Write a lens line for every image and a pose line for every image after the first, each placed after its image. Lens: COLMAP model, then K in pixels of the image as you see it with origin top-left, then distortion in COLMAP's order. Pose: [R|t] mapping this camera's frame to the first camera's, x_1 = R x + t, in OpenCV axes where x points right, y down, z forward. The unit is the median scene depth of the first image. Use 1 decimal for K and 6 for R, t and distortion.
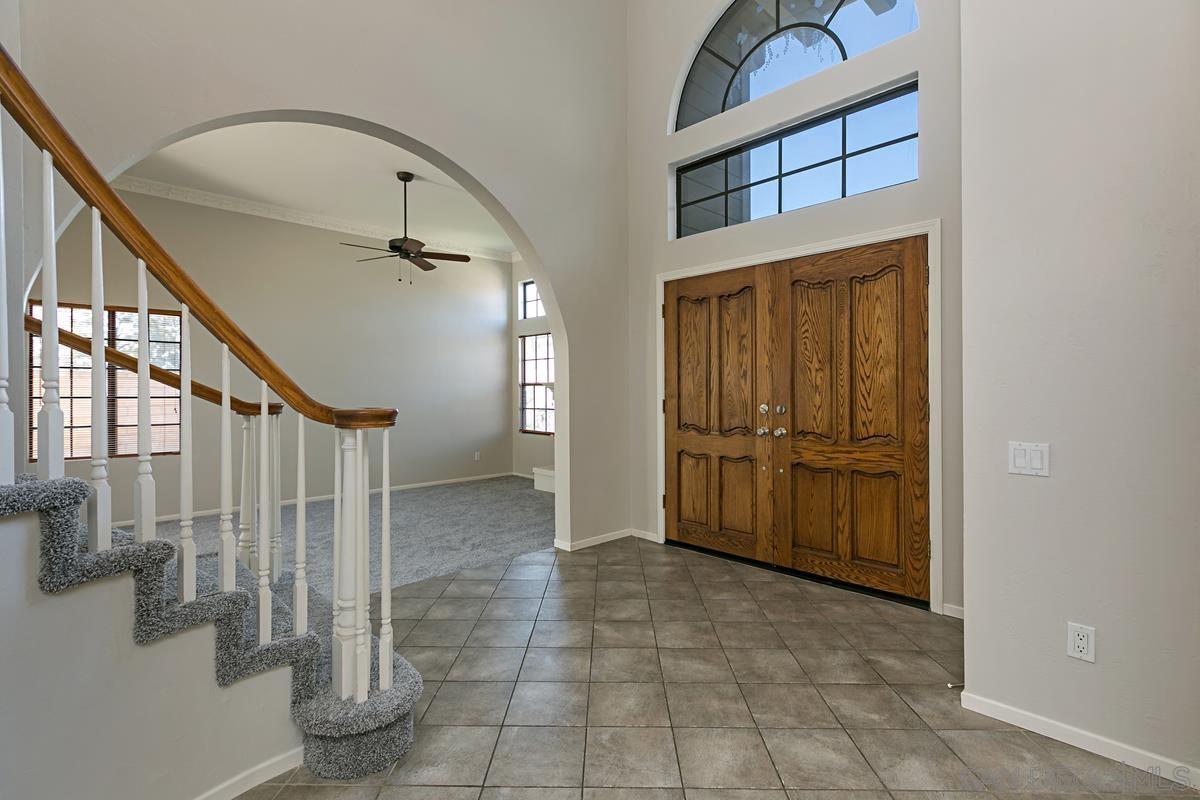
lens RADIAL K [[549.9, 0, 603.2], [0, 549.9, 386.8], [0, 0, 1]] dist [-0.002784, -0.000521]
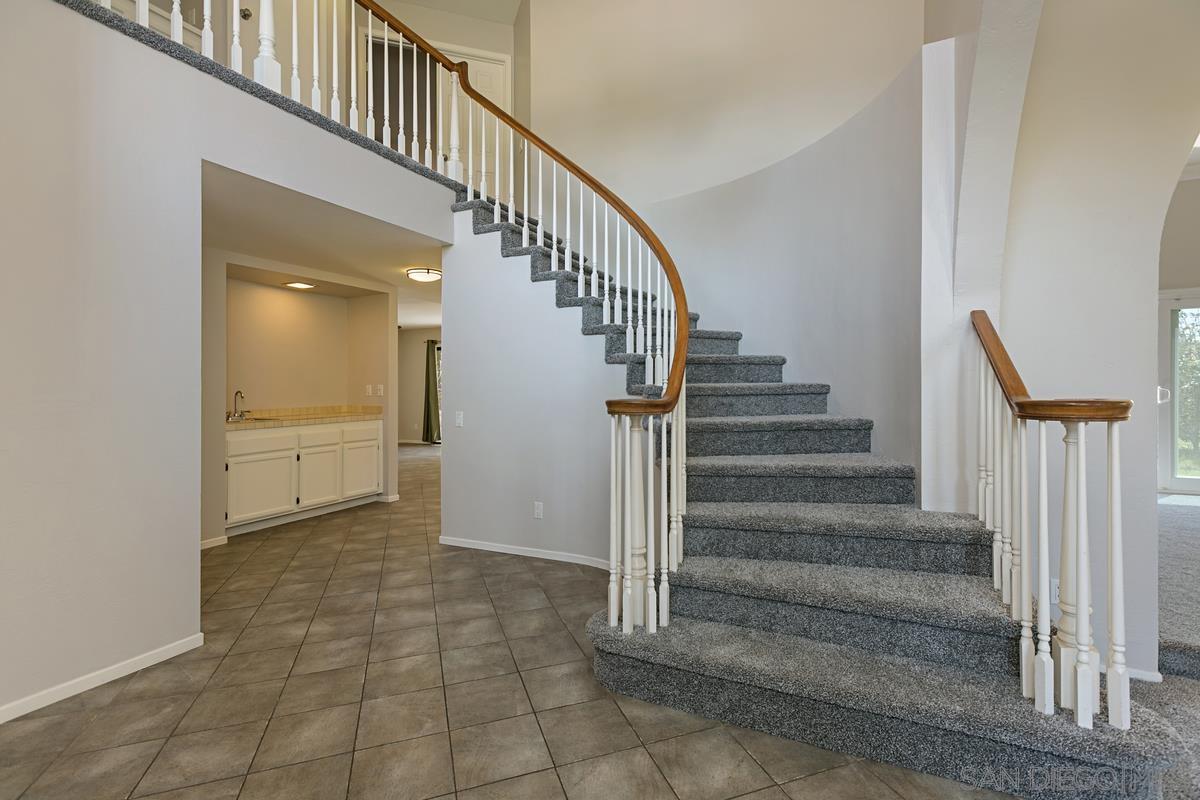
lens RADIAL K [[549.9, 0, 603.2], [0, 549.9, 386.8], [0, 0, 1]] dist [-0.002784, -0.000521]
pose [[-0.939703, 0.014615, -0.341680, 0.038292], [0.014033, 0.999893, 0.004174, 0.006271], [0.341704, -0.000872, -0.939807, 2.088106]]
